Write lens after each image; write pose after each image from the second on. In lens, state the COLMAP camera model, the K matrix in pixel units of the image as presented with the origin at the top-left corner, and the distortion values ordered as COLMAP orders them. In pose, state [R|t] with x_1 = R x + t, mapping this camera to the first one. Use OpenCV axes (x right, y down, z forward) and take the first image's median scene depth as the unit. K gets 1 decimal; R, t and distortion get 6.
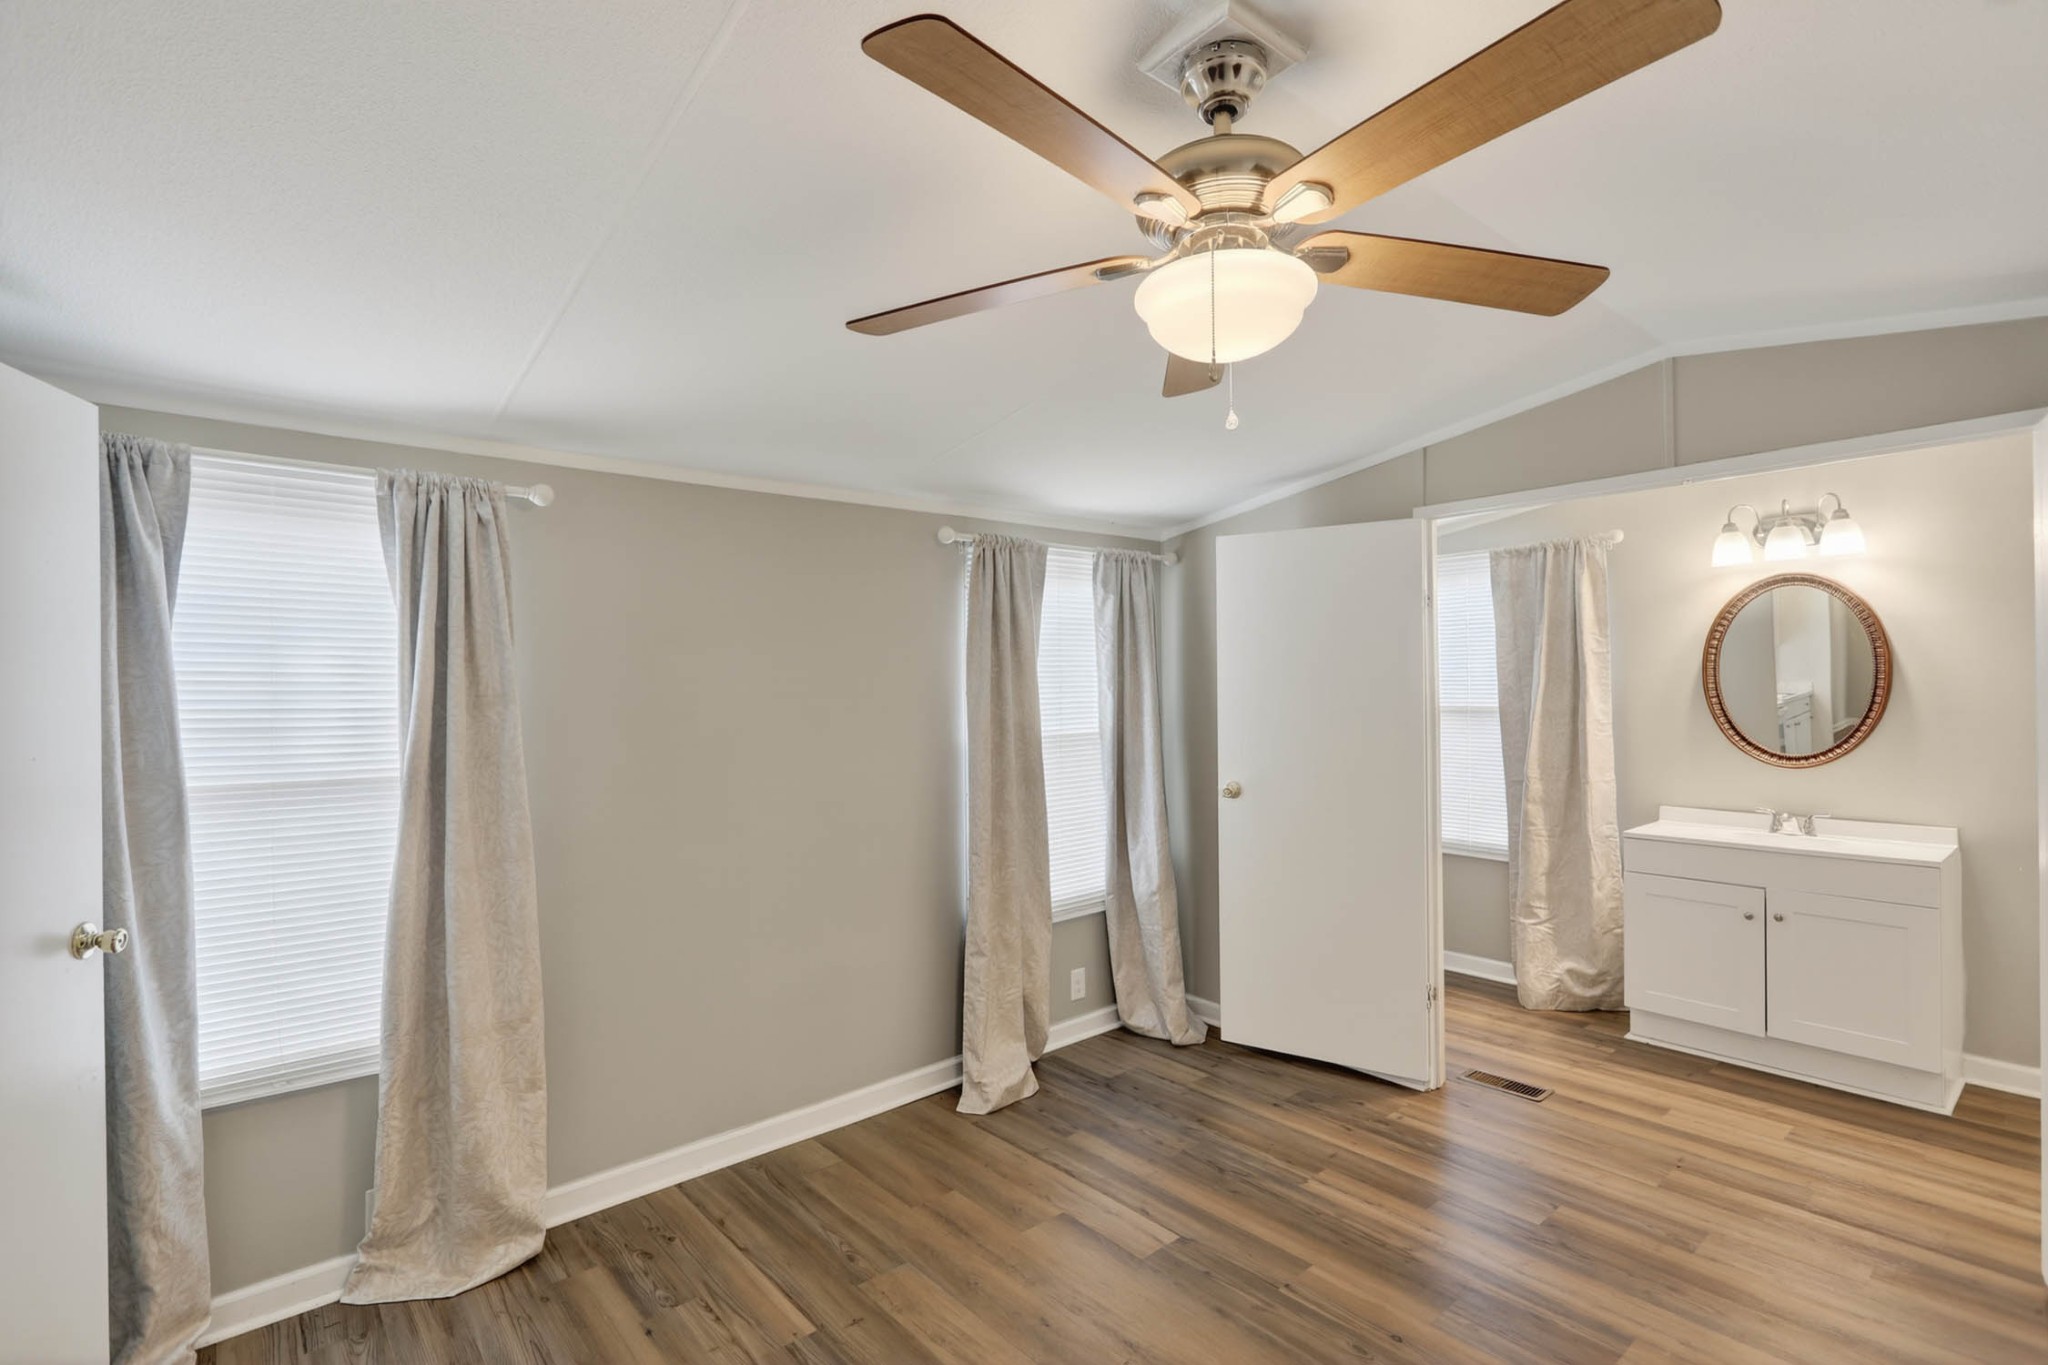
lens RADIAL K [[984.5, 0, 1028.8], [0, 984.5, 686.7], [0, 0, 1]] dist [-0.007397, 0.005043]
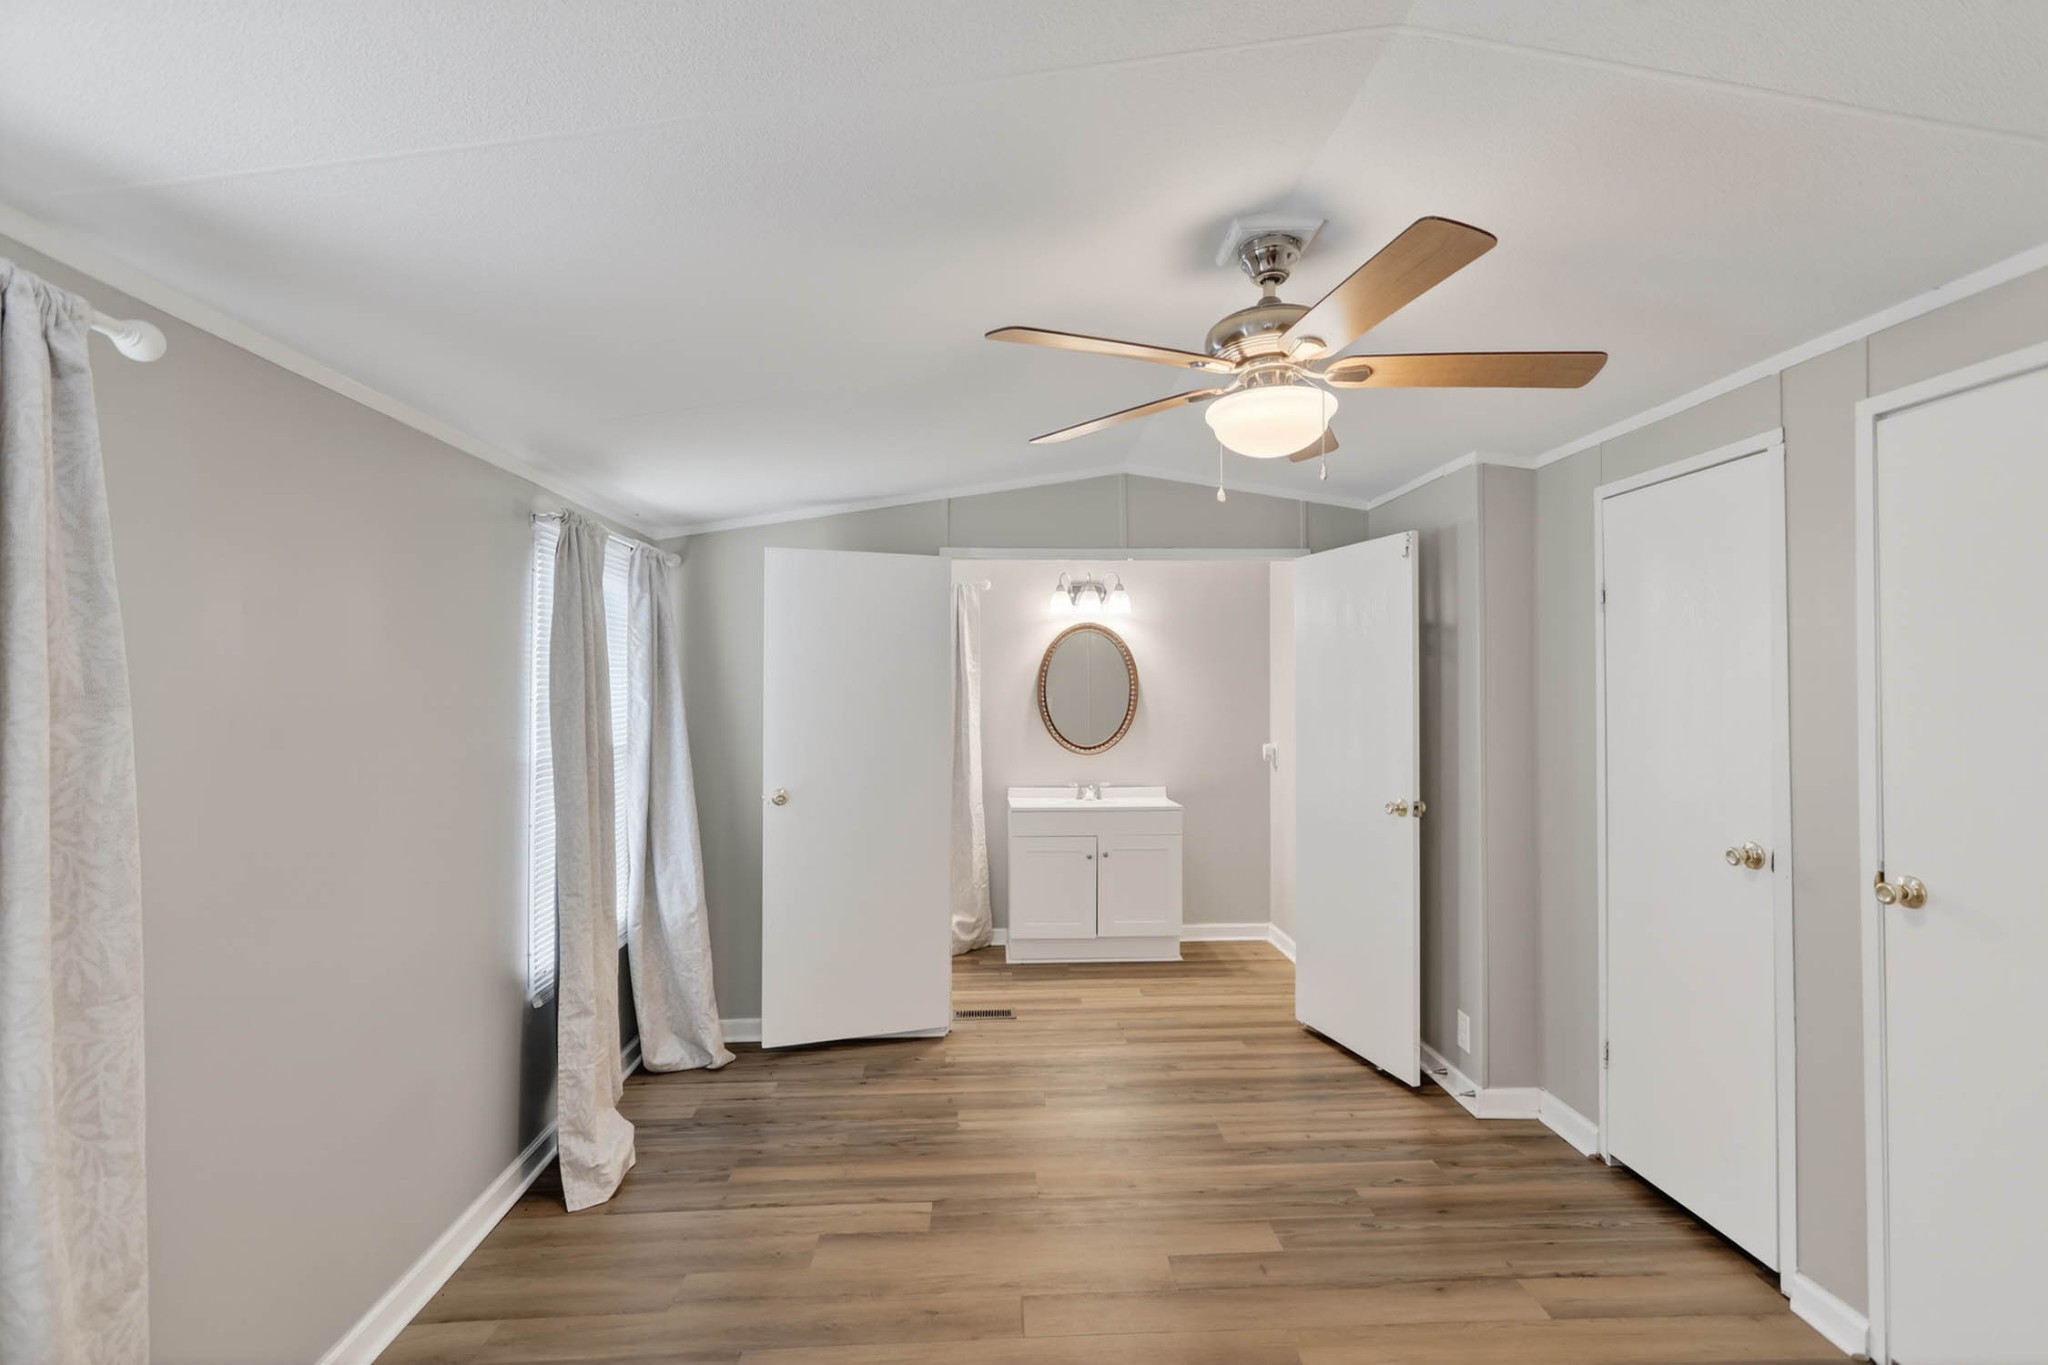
lens RADIAL K [[984.5, 0, 1028.8], [0, 984.5, 686.7], [0, 0, 1]] dist [-0.007397, 0.005043]
pose [[0.597142, 0.016743, 0.801961, -0.483933], [-0.003765, 0.999830, -0.018070, 0.008270], [-0.802127, 0.007771, 0.597103, 0.193665]]
